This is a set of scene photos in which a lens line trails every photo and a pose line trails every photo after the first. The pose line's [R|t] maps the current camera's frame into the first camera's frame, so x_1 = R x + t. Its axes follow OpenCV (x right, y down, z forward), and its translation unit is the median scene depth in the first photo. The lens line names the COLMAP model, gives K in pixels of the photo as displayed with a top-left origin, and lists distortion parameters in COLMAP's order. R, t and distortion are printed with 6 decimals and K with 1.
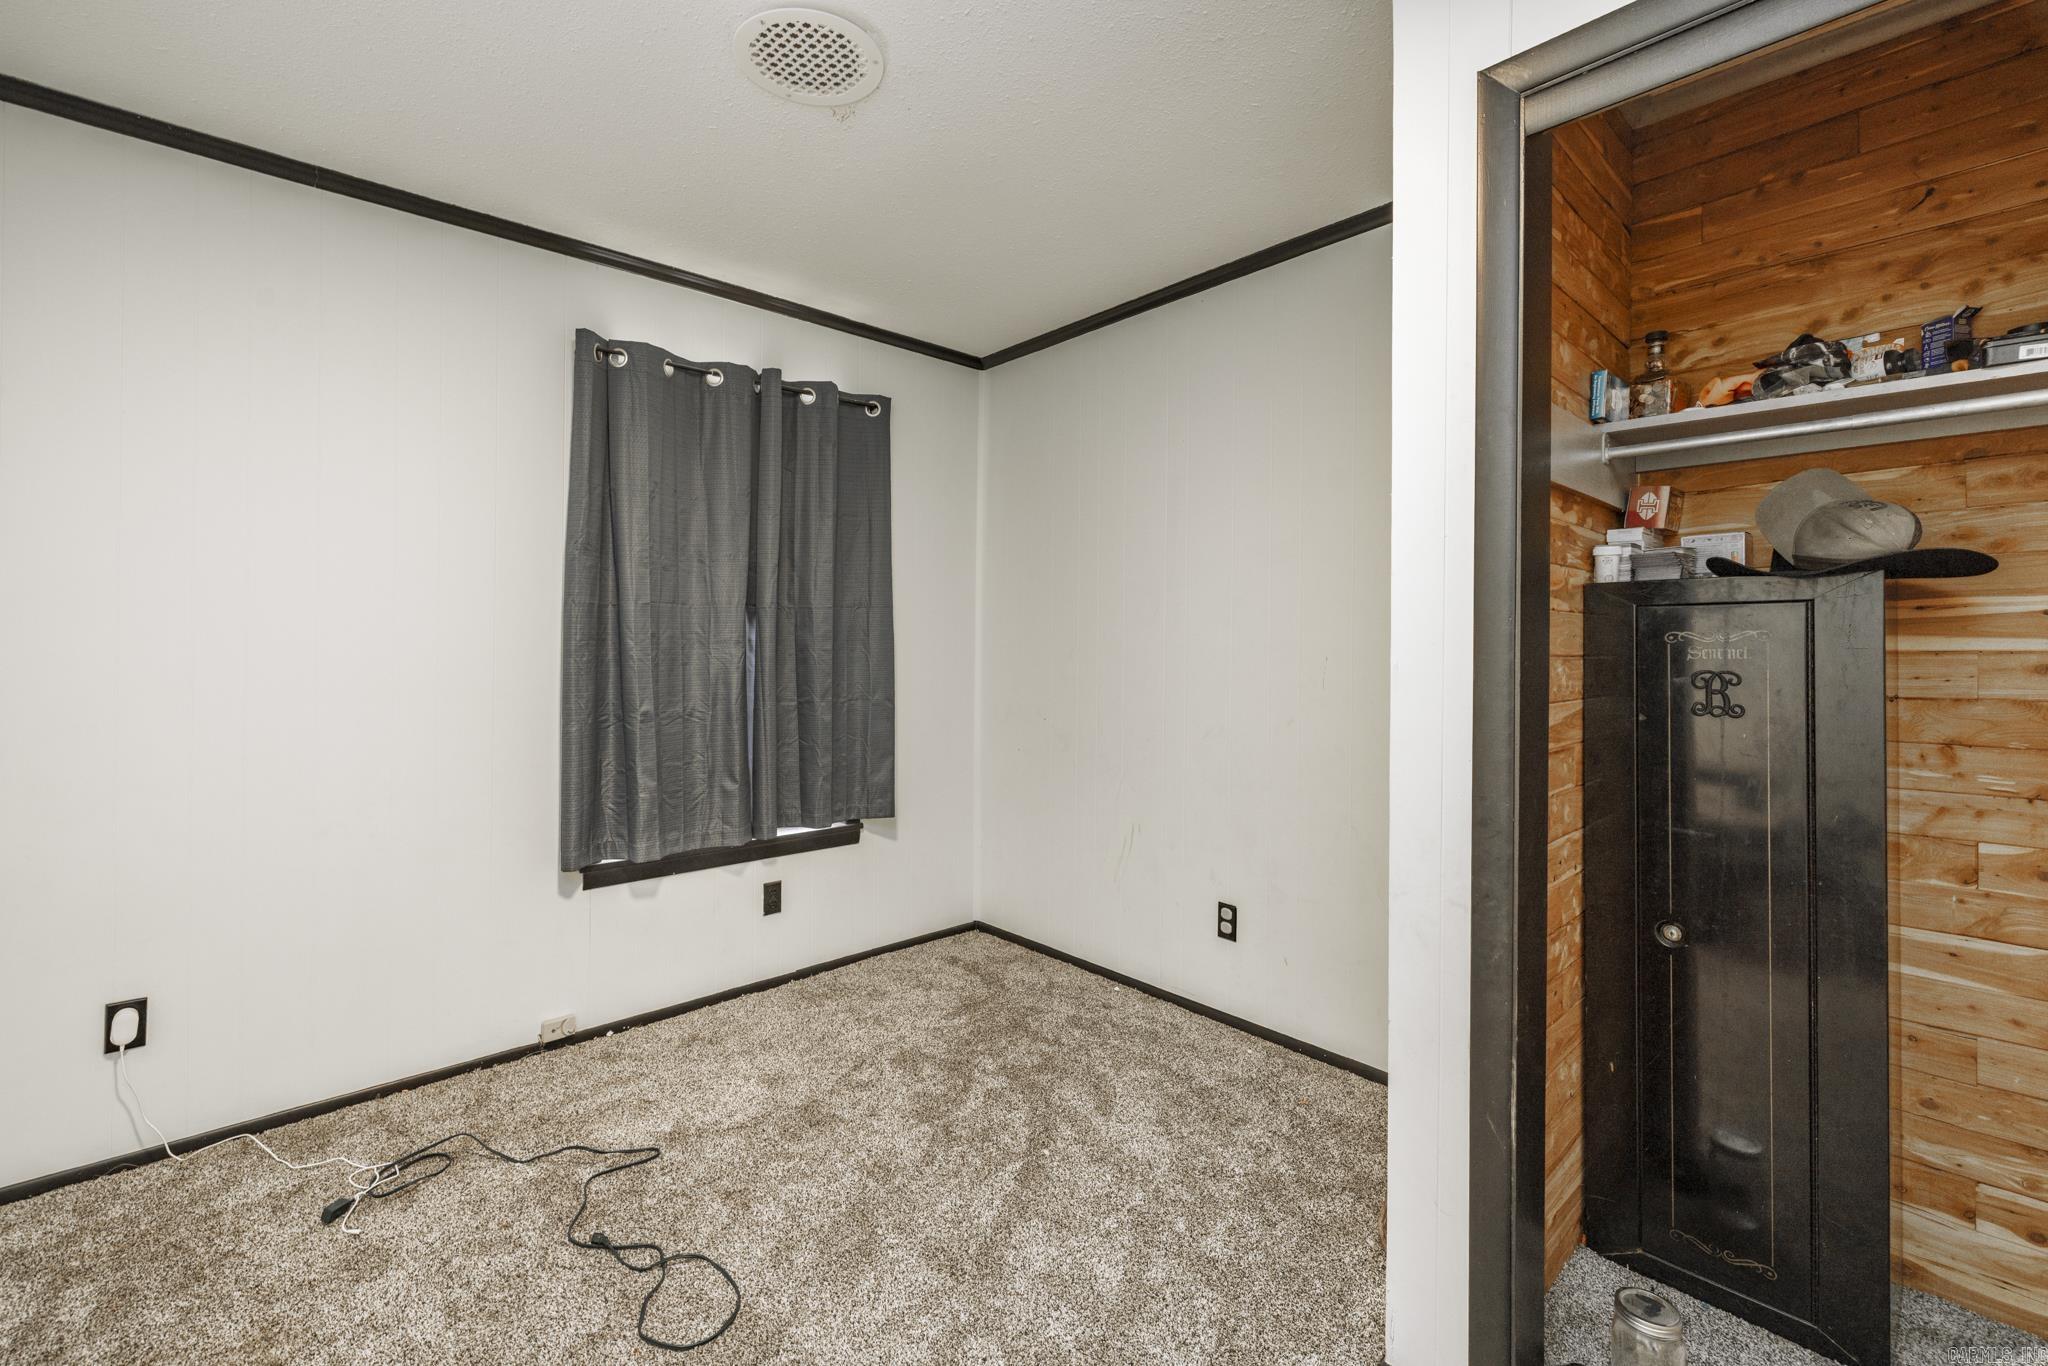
lens RADIAL K [[872.6, 0, 1011.4], [0, 872.6, 641.2], [0, 0, 1]] dist [-0.002978, -0.000048]
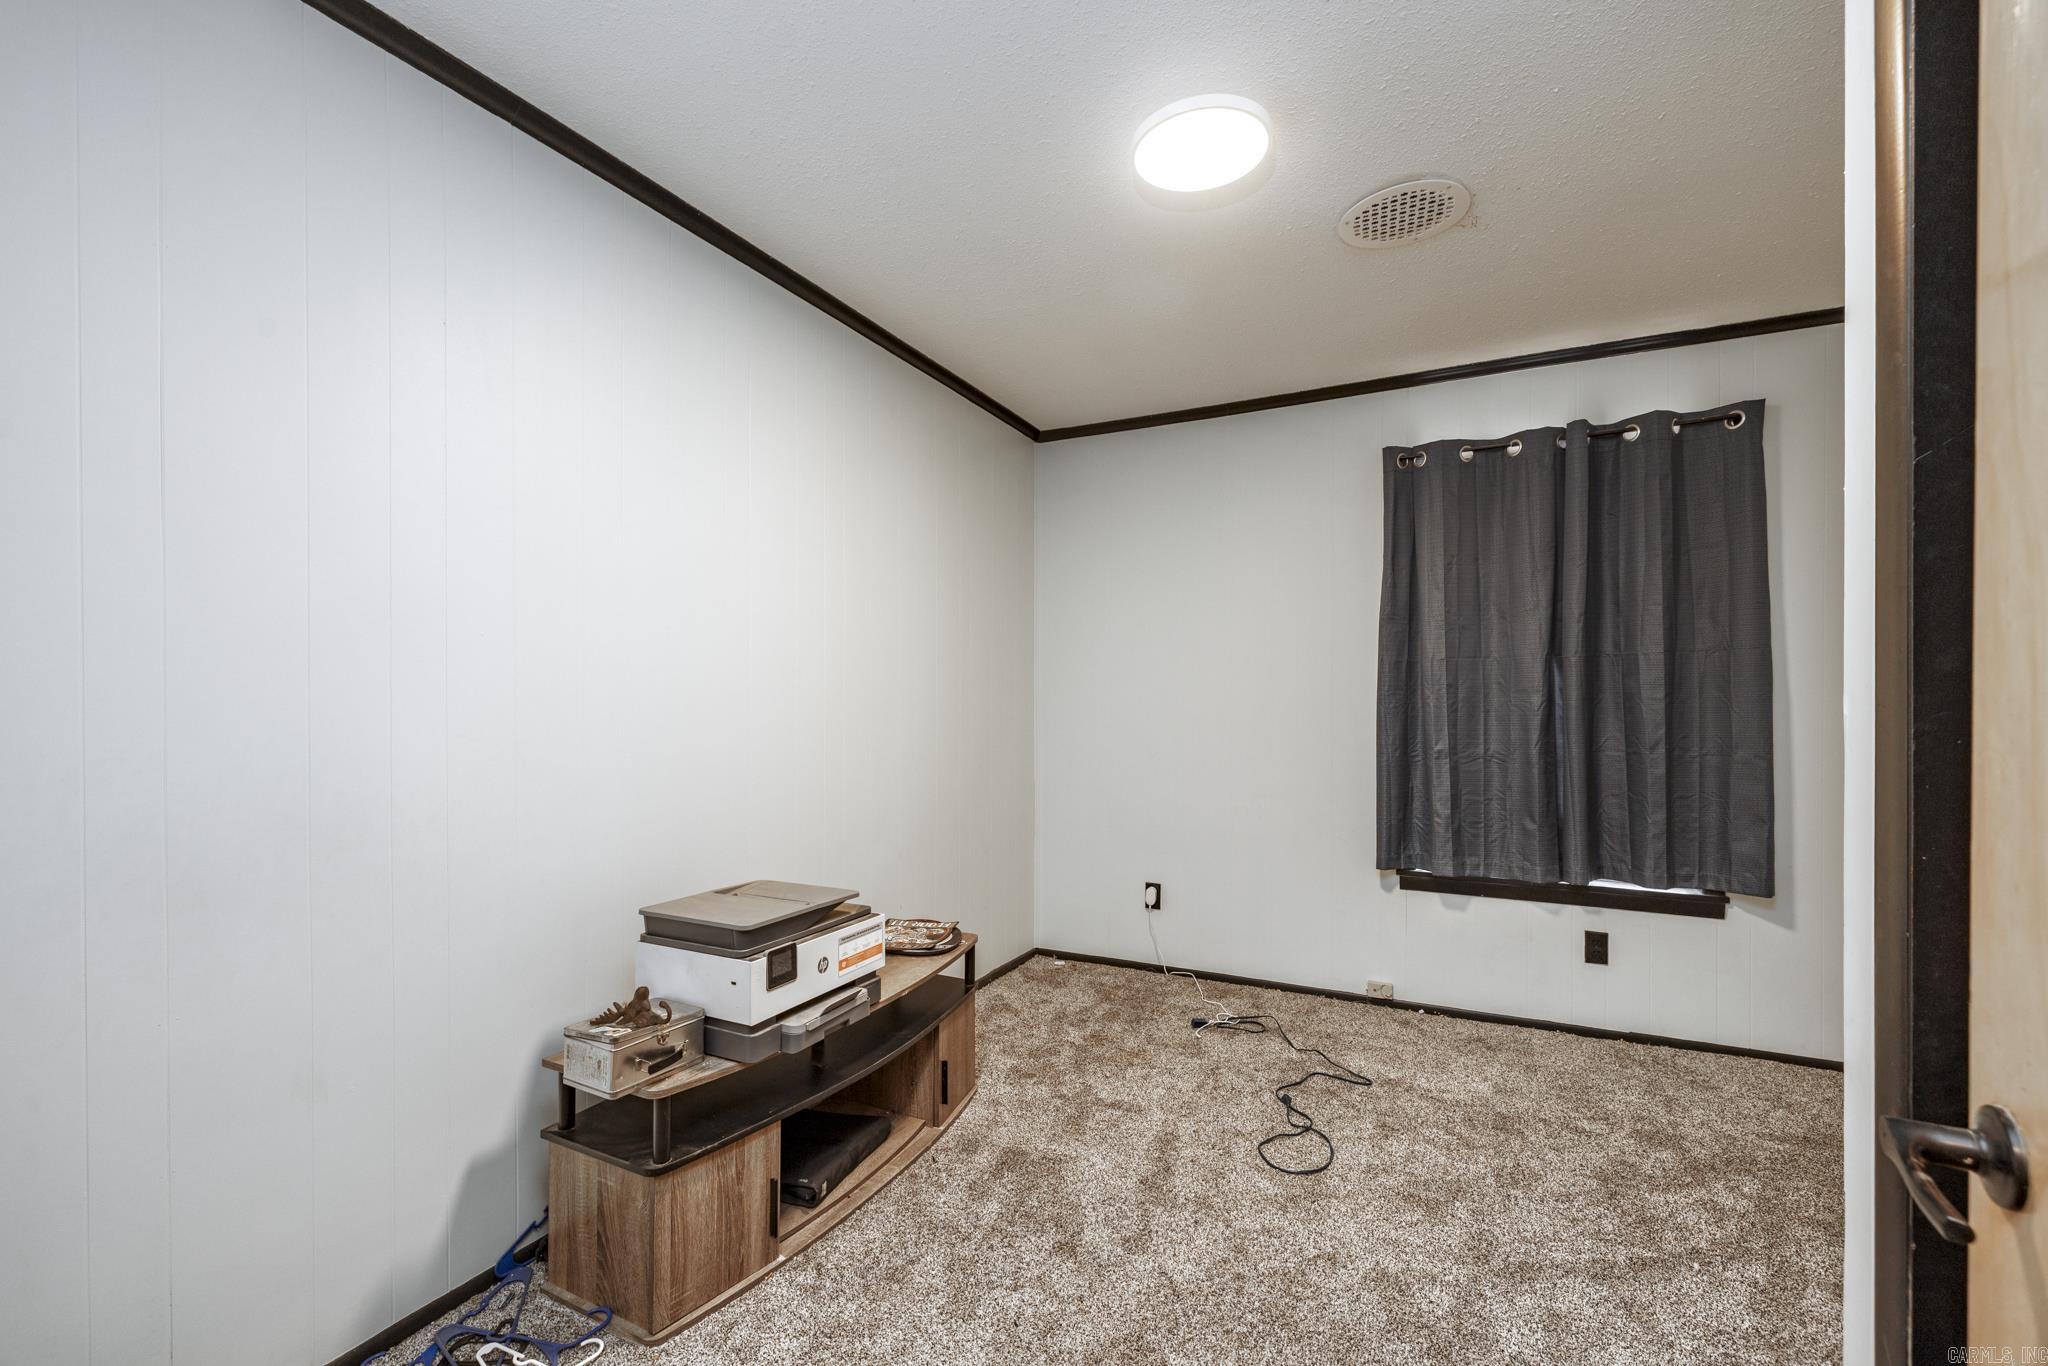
lens RADIAL K [[872.6, 0, 1021.8], [0, 872.6, 690.3], [0, 0, 1]] dist [-0.002978, -0.000048]
pose [[0.359942, -0.009004, -0.932931, 0.488018], [0.006284, 0.999954, -0.007226, 0.004362], [0.932954, -0.003261, 0.359982, 0.037825]]
